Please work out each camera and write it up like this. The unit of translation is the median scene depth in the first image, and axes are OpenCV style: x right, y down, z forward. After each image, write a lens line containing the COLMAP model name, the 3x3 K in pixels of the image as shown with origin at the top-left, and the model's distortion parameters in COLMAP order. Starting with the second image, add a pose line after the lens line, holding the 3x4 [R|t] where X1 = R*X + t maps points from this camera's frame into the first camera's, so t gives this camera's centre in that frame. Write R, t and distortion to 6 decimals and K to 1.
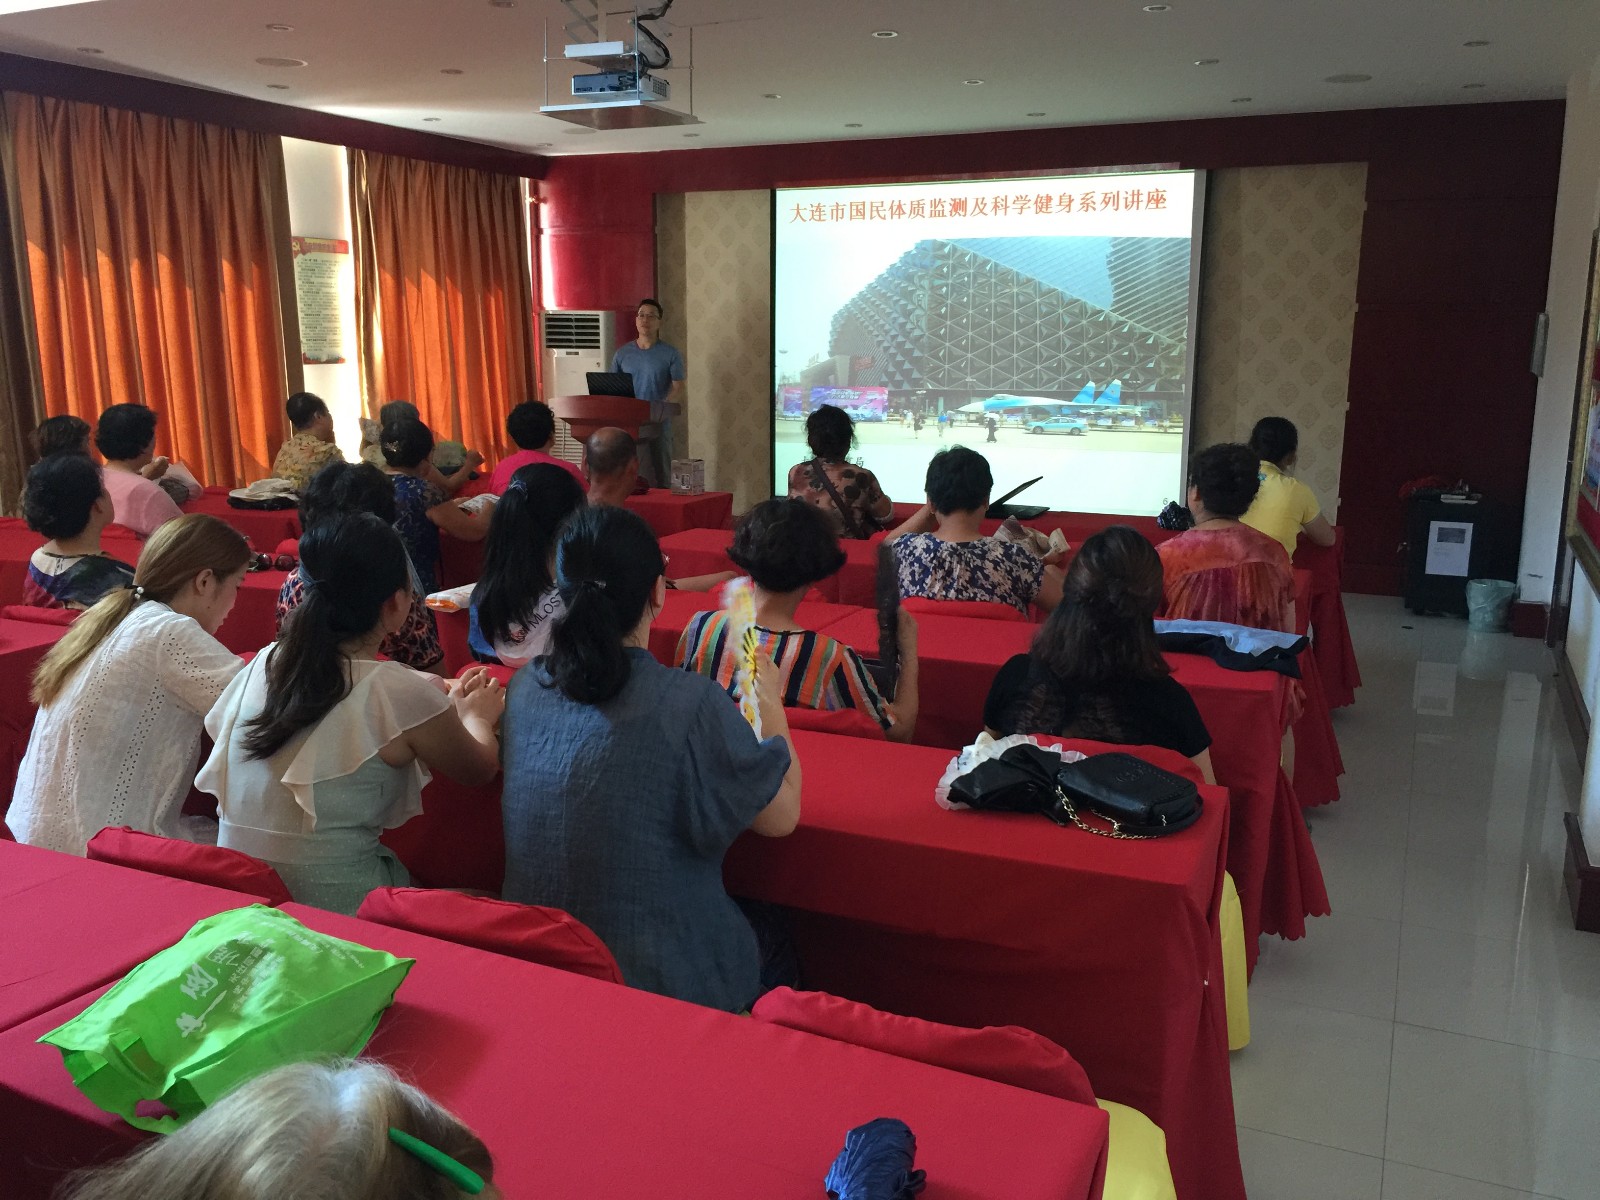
lens RADIAL K [[1359.3, 0, 800.0], [0, 1359.3, 600.0], [0, 0, 1]] dist [0.068638, -0.136373]
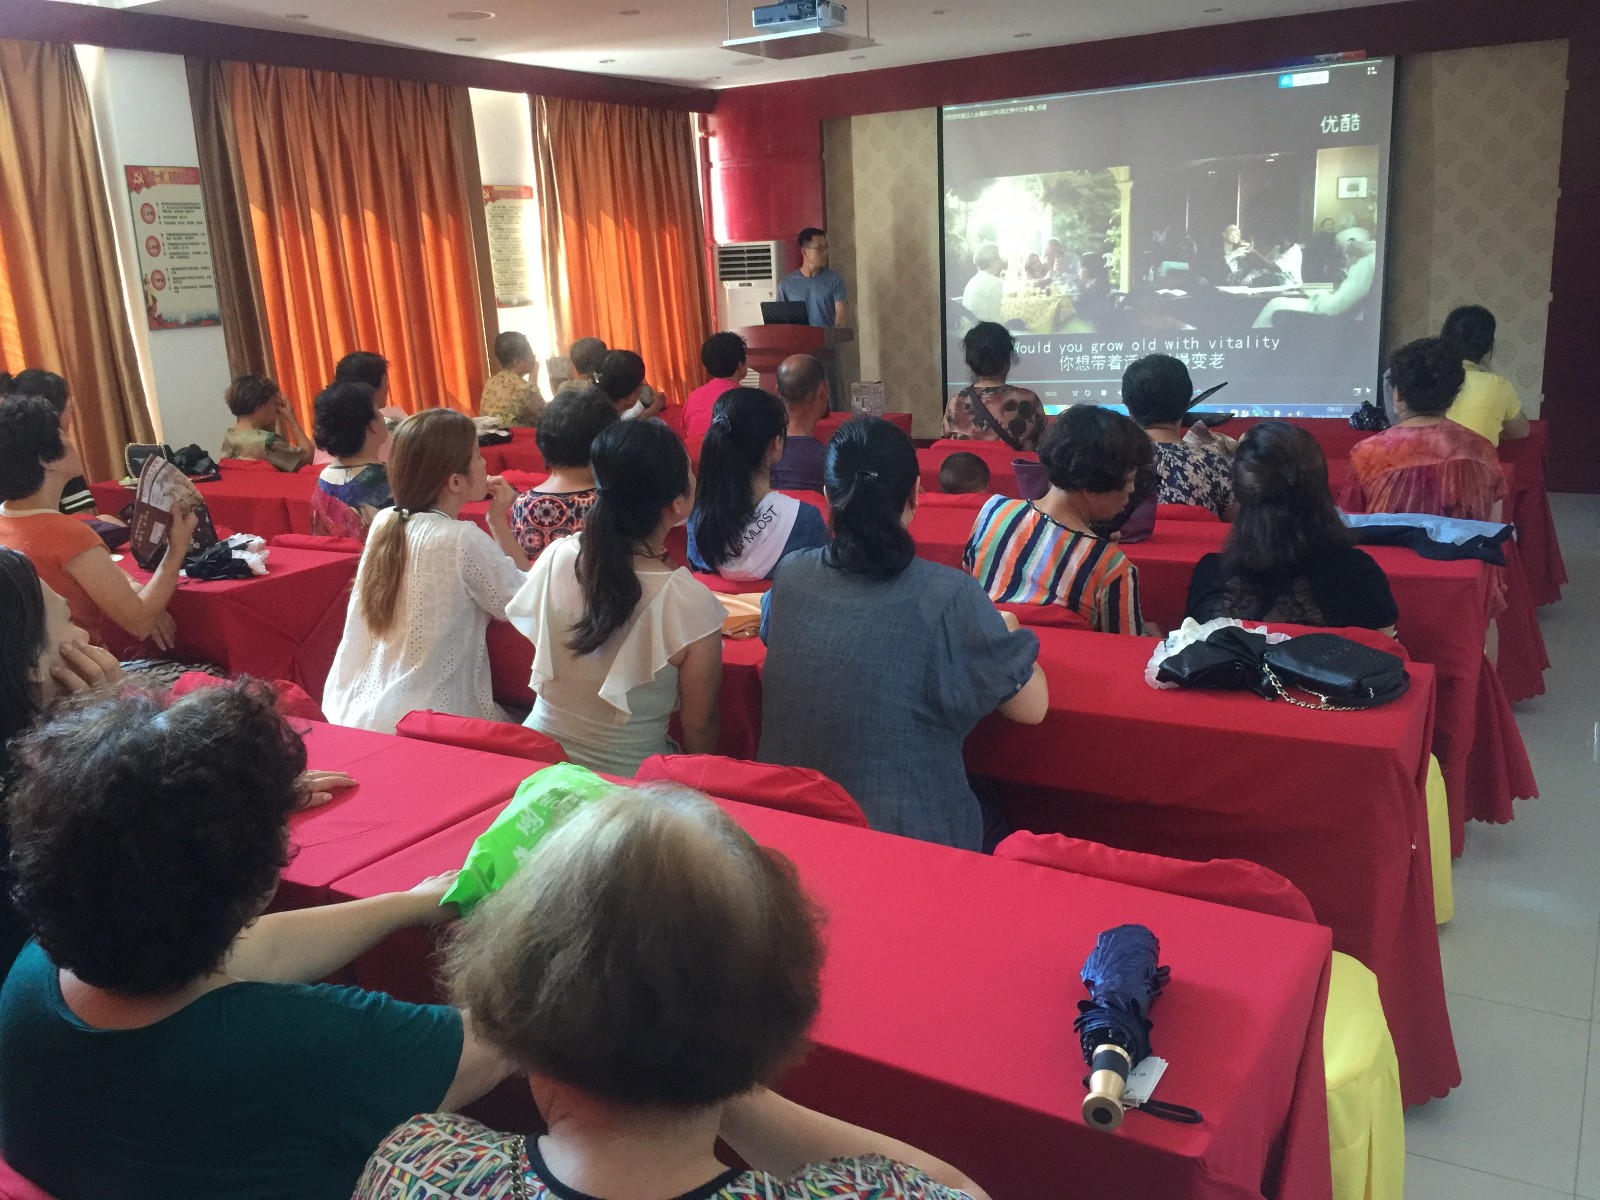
lens RADIAL K [[1359.3, 0, 800.0], [0, 1359.3, 600.0], [0, 0, 1]] dist [0.068638, -0.136373]
pose [[0.992302, -0.024523, -0.121387, -0.012468], [0.030758, 0.998288, 0.049758, 0.007837], [0.119958, -0.053108, 0.991357, -0.028605]]
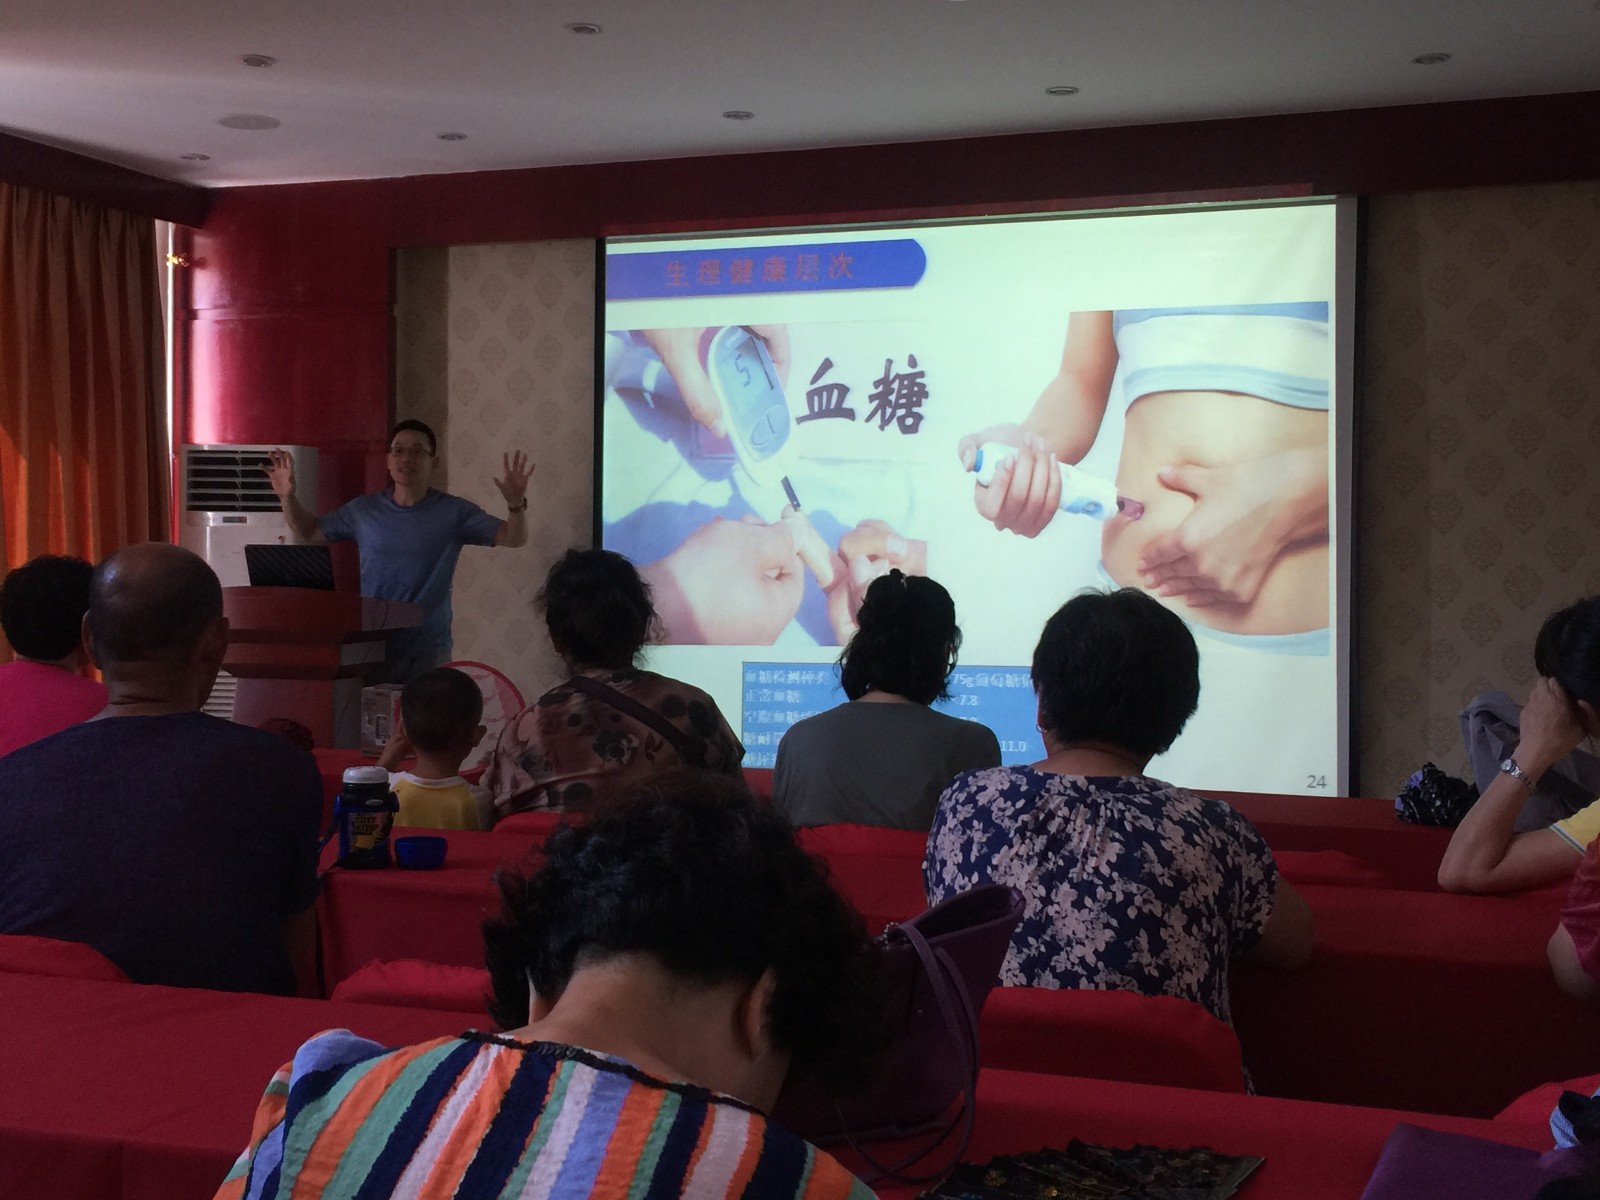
lens RADIAL K [[1967.0, 0, 800.0], [0, 1967.0, 600.0], [0, 0, 1]] dist [0.014694, 0.527390]
pose [[0.997208, 0.008448, 0.074194, 0.004979], [0.005694, 0.982084, -0.188358, 0.007197], [-0.074456, 0.188255, 0.979294, 0.298232]]
